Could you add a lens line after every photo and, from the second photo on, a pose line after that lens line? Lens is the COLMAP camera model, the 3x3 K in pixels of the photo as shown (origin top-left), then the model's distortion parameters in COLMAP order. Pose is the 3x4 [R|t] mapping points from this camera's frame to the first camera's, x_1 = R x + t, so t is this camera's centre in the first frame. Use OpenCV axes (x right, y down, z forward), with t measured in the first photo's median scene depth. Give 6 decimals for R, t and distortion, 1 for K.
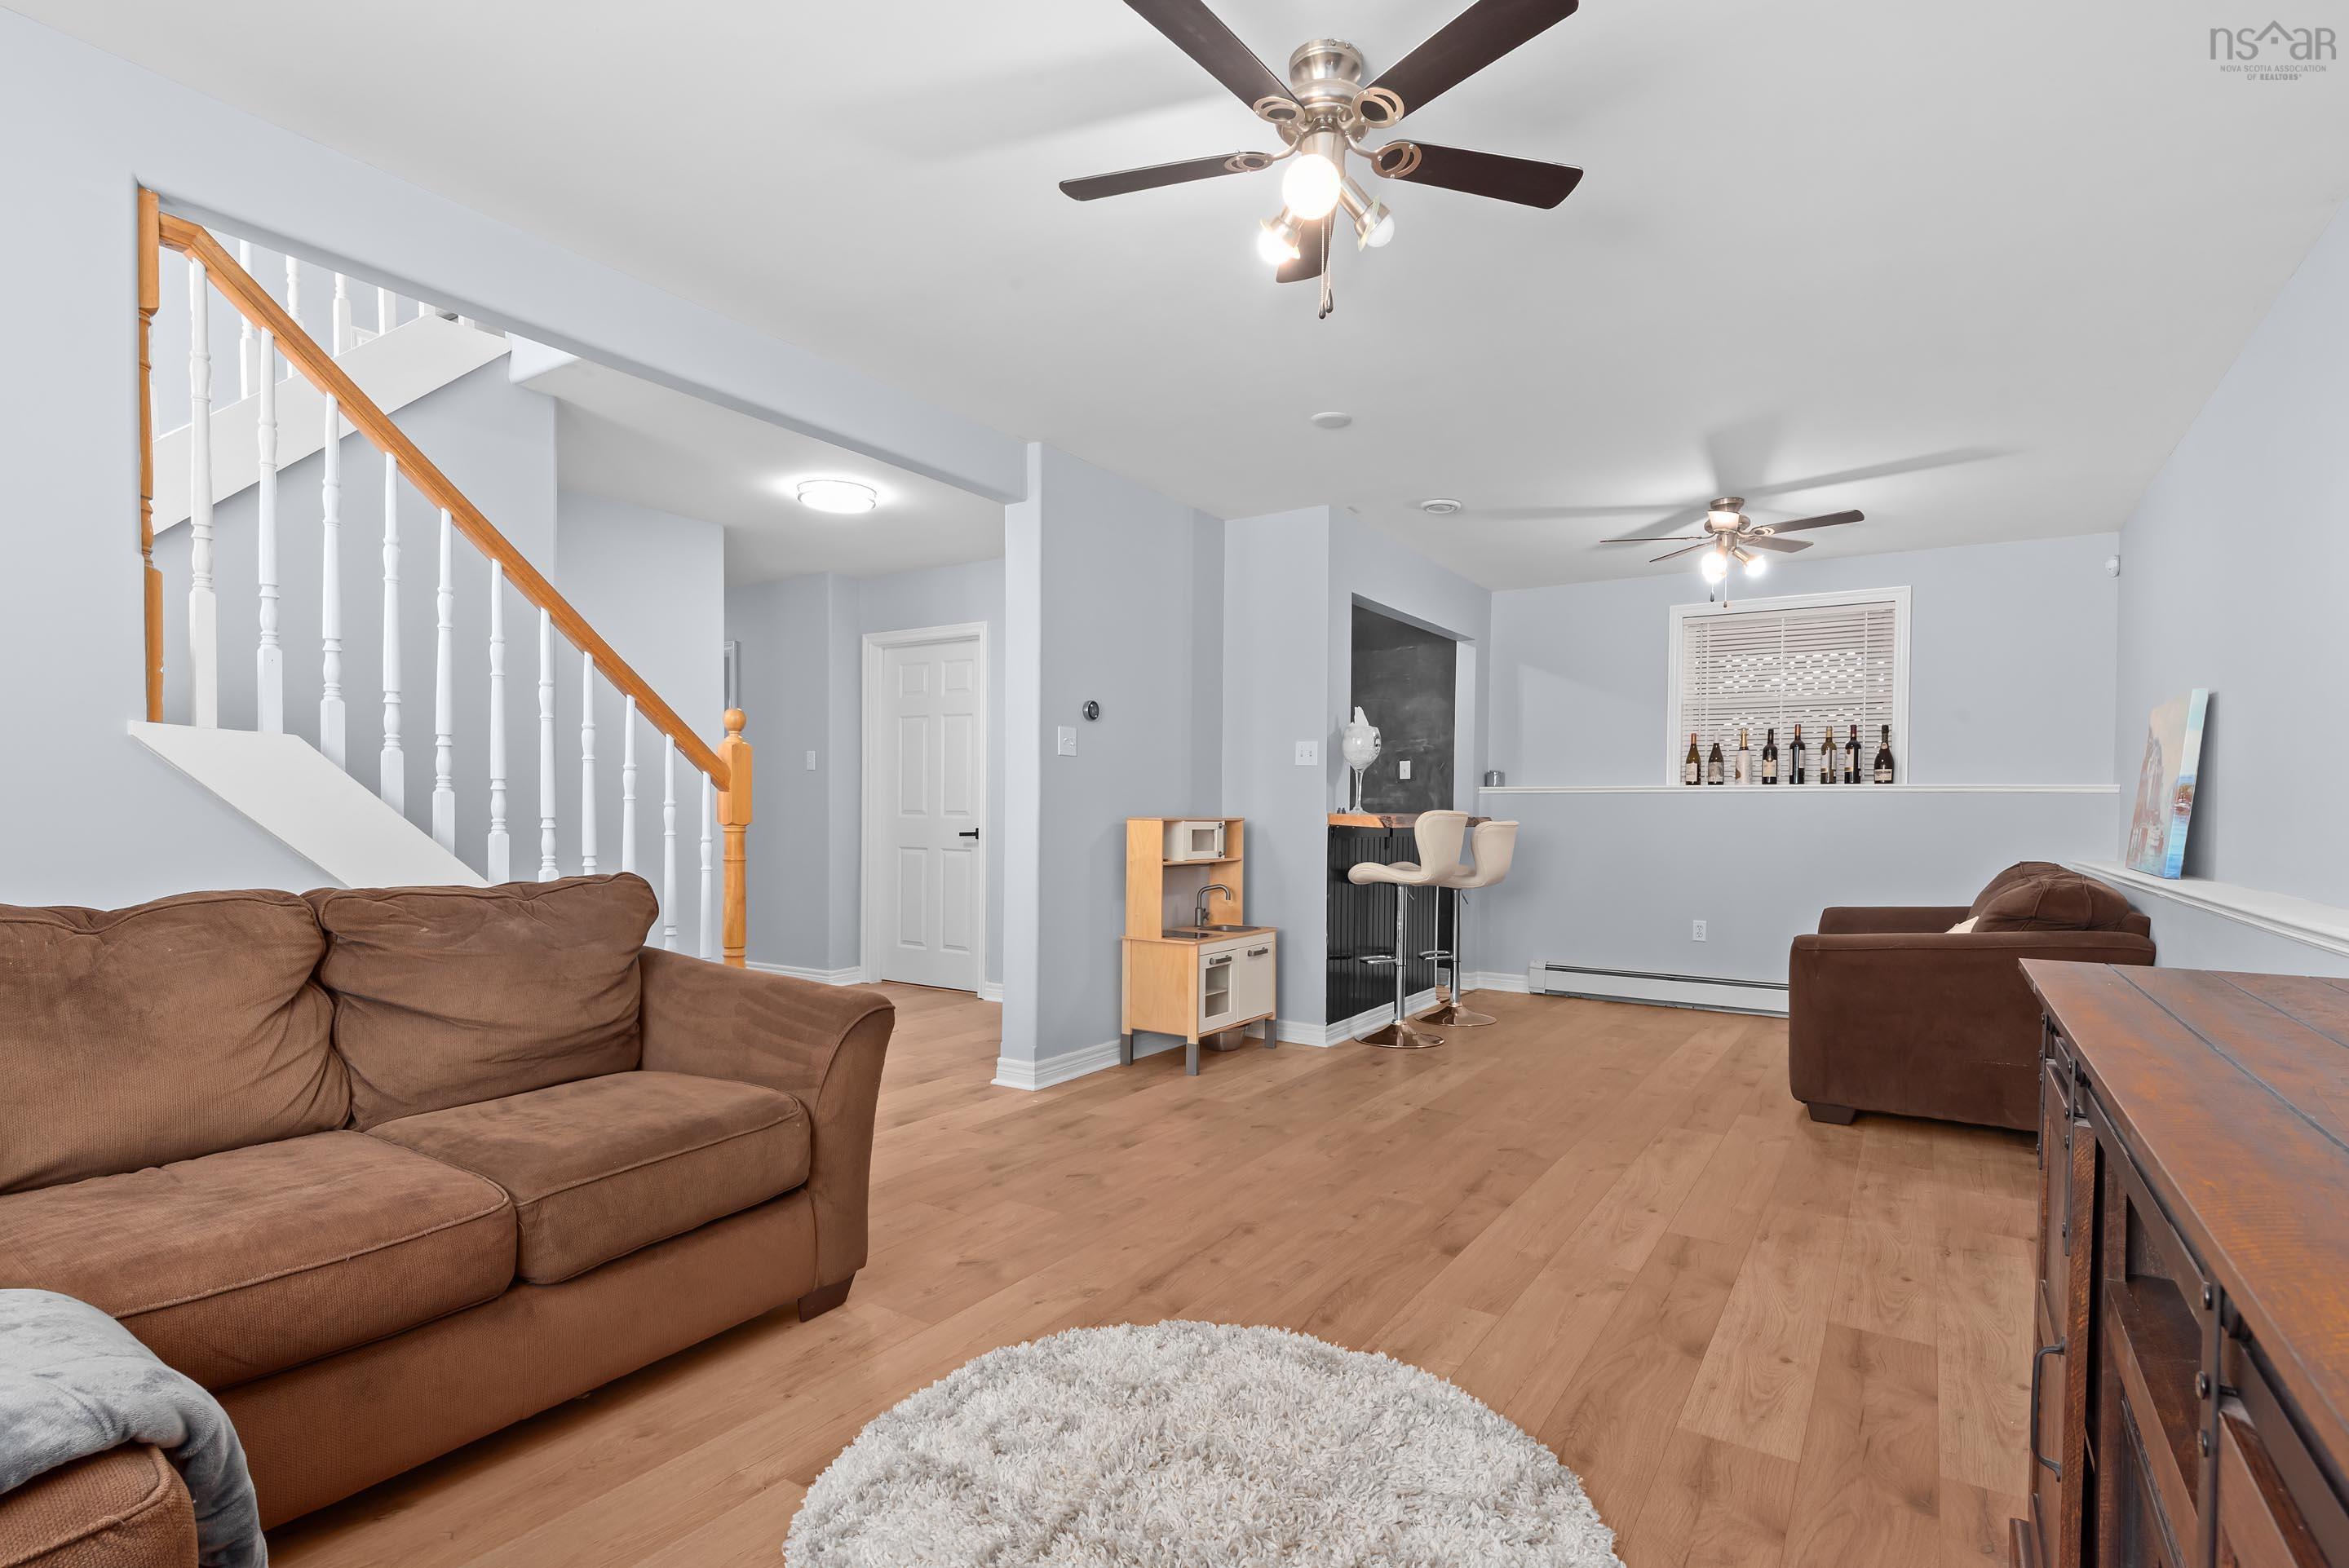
lens RADIAL K [[1149.5, 0, 1147.0], [0, 1149.5, 822.0], [0, 0, 1]] dist [0.010347, -0.003840]
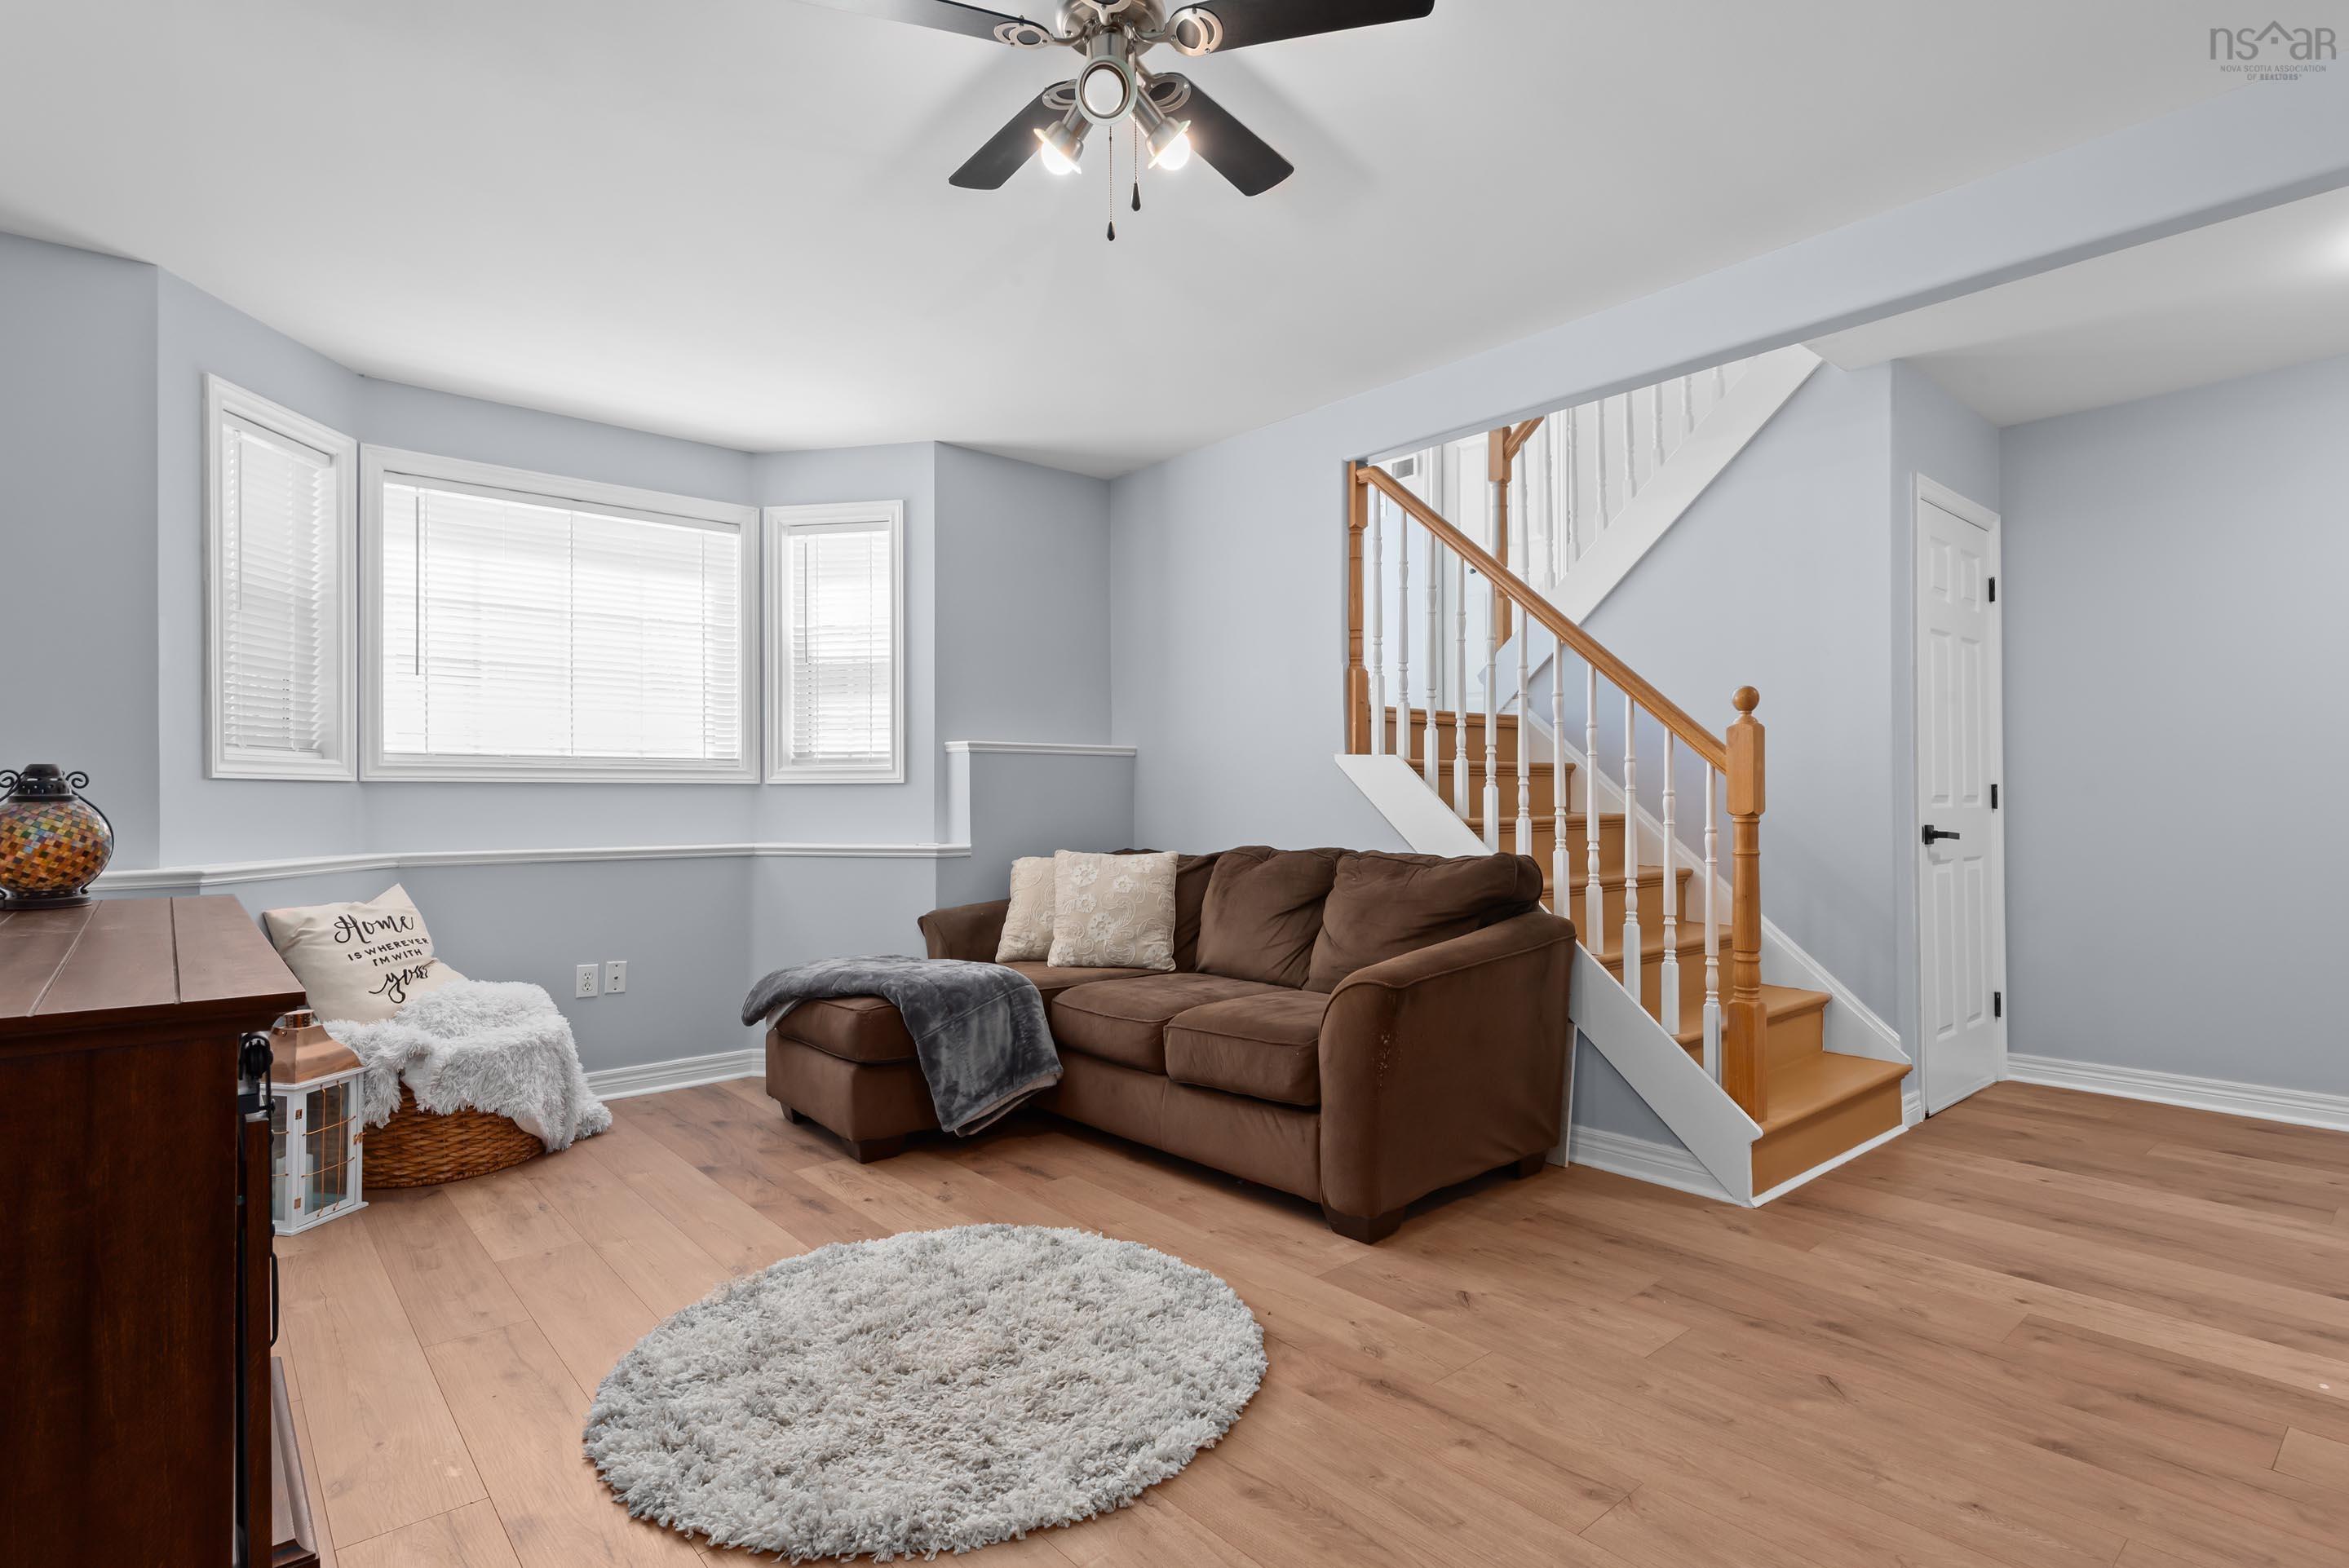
lens RADIAL K [[1149.5, 0, 1191.3], [0, 1149.5, 789.7], [0, 0, 1]] dist [0.010347, -0.003840]
pose [[-0.251393, -0.013123, -0.967796, 0.788744], [-0.005524, 0.999911, -0.012124, -0.005251], [0.967869, 0.002298, -0.251443, 1.021571]]
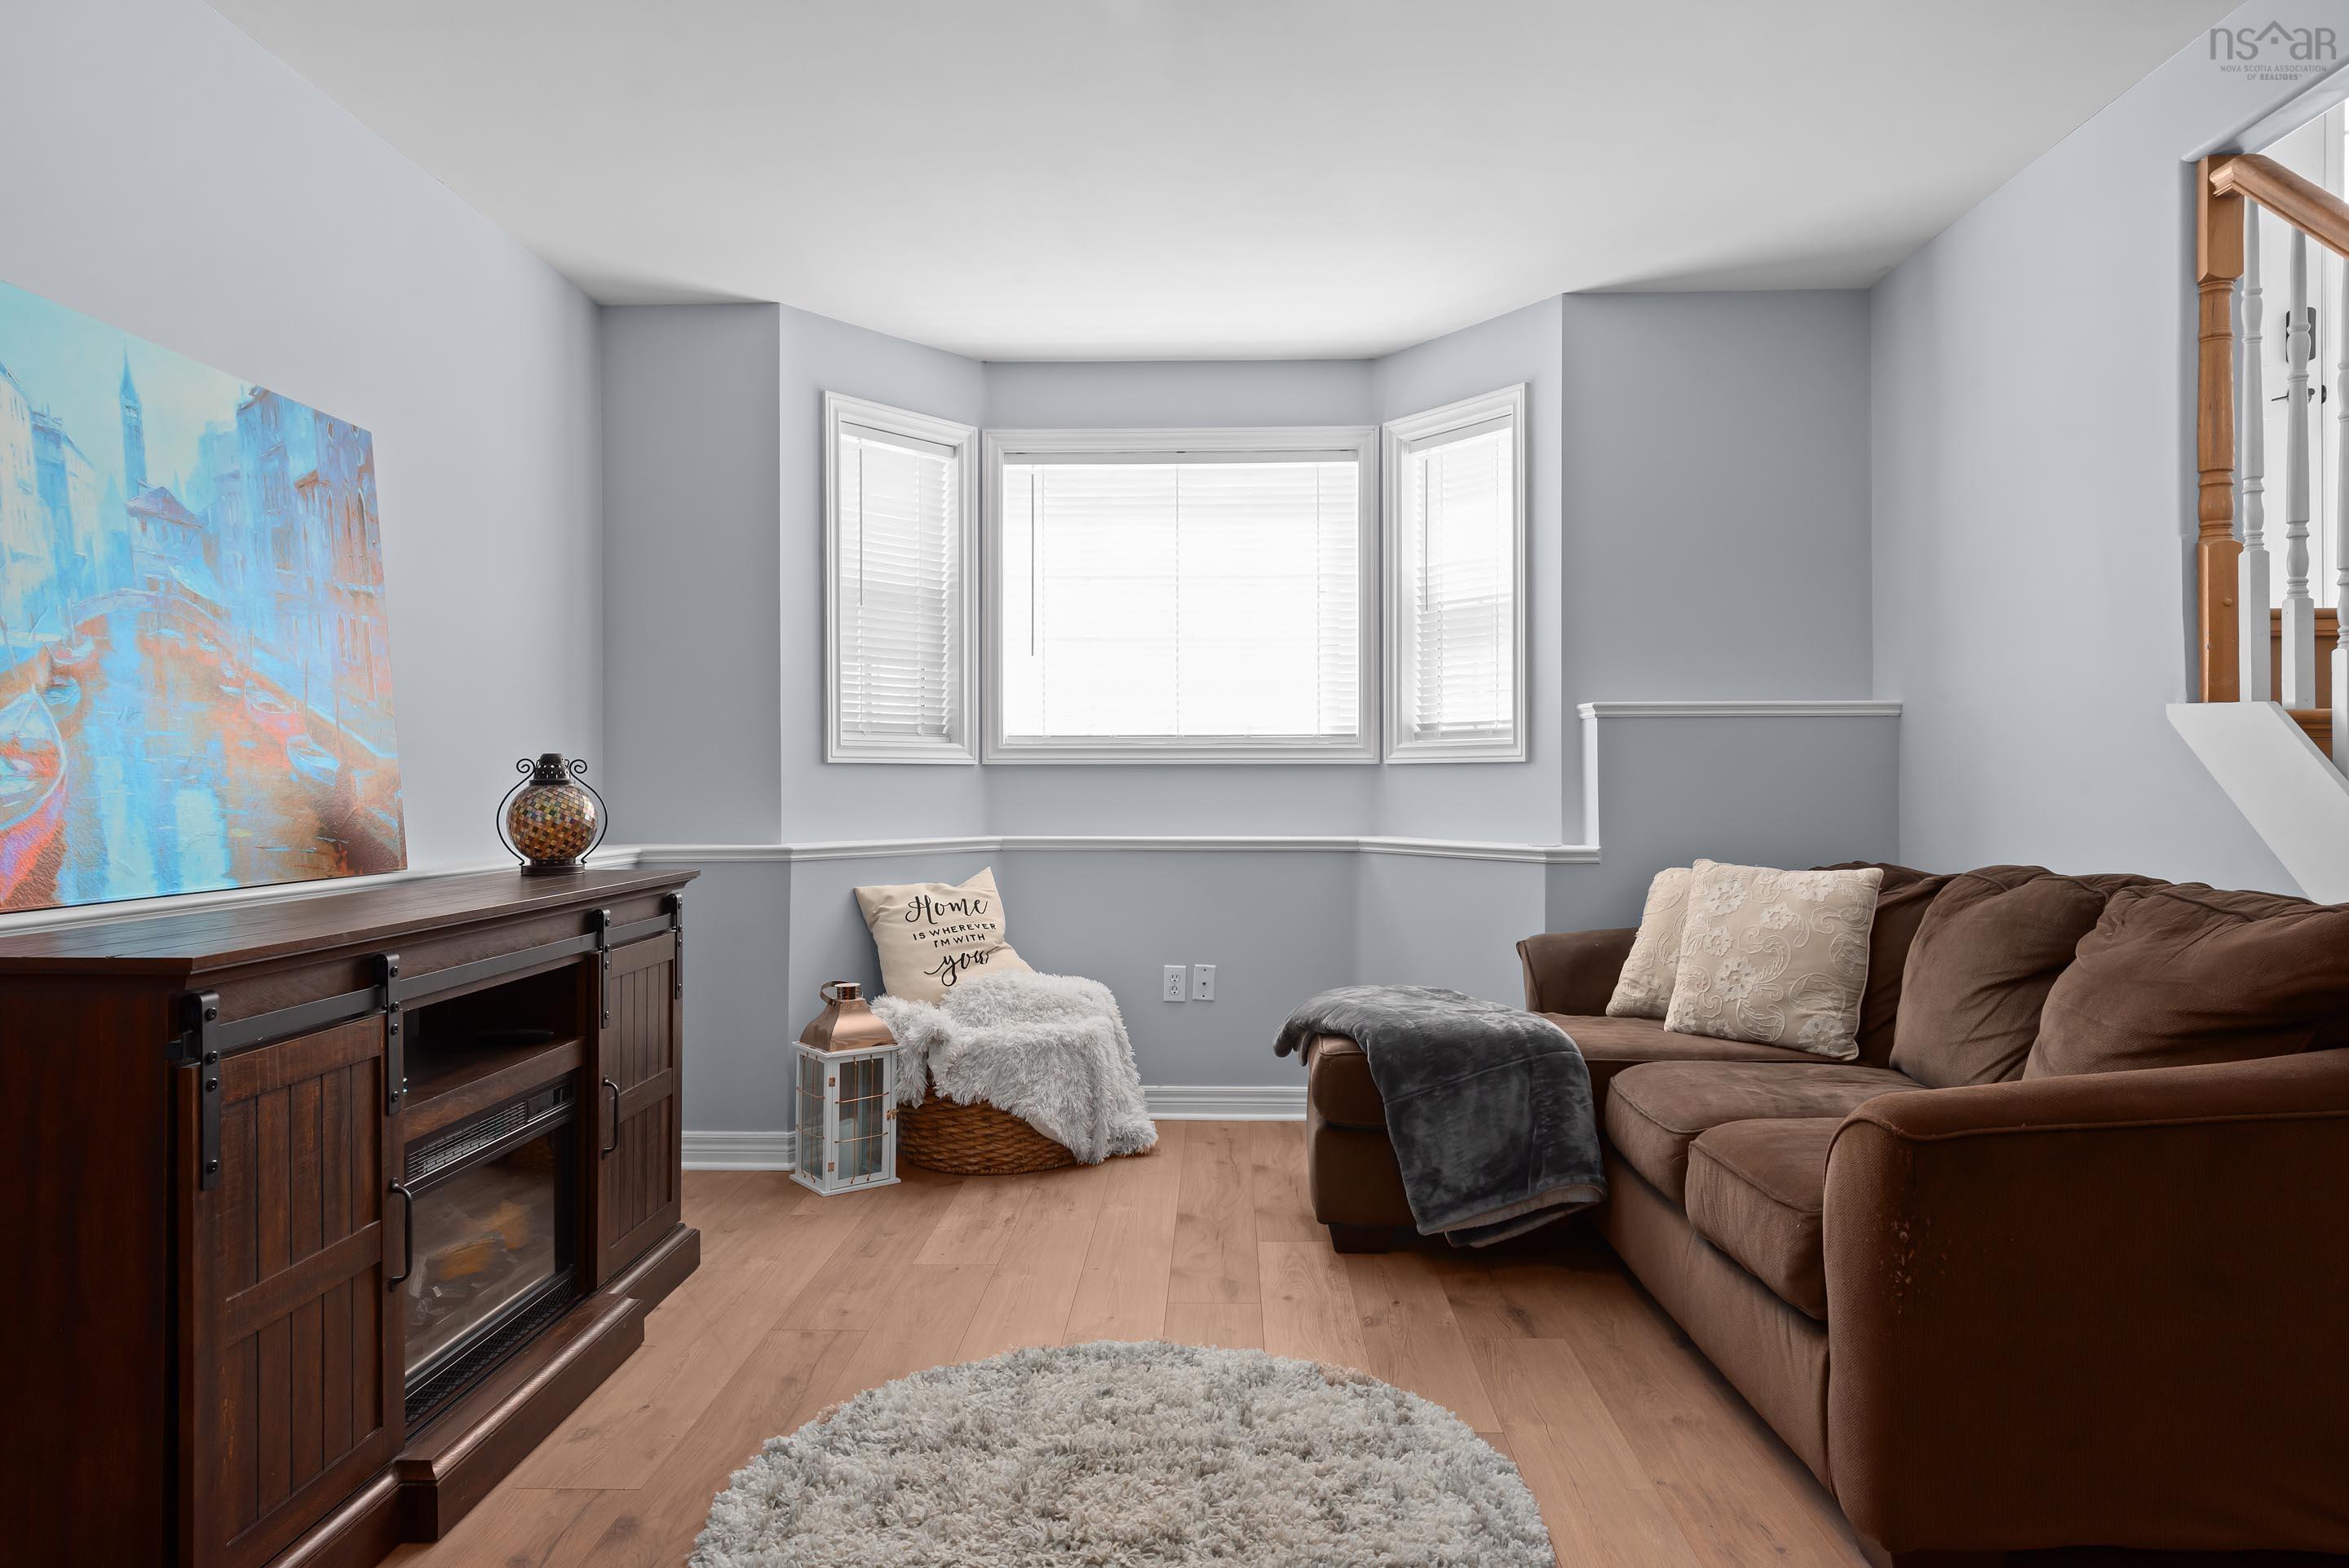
lens RADIAL K [[1453.6, 0, 1182.2], [0, 1453.6, 771.0], [0, 0, 1]] dist [0.018994, -0.008374]
pose [[-0.842363, -0.009371, -0.538829, 0.438842], [-0.008206, 0.999956, -0.004562, -0.012311], [0.538848, 0.000579, -0.842403, 1.329540]]
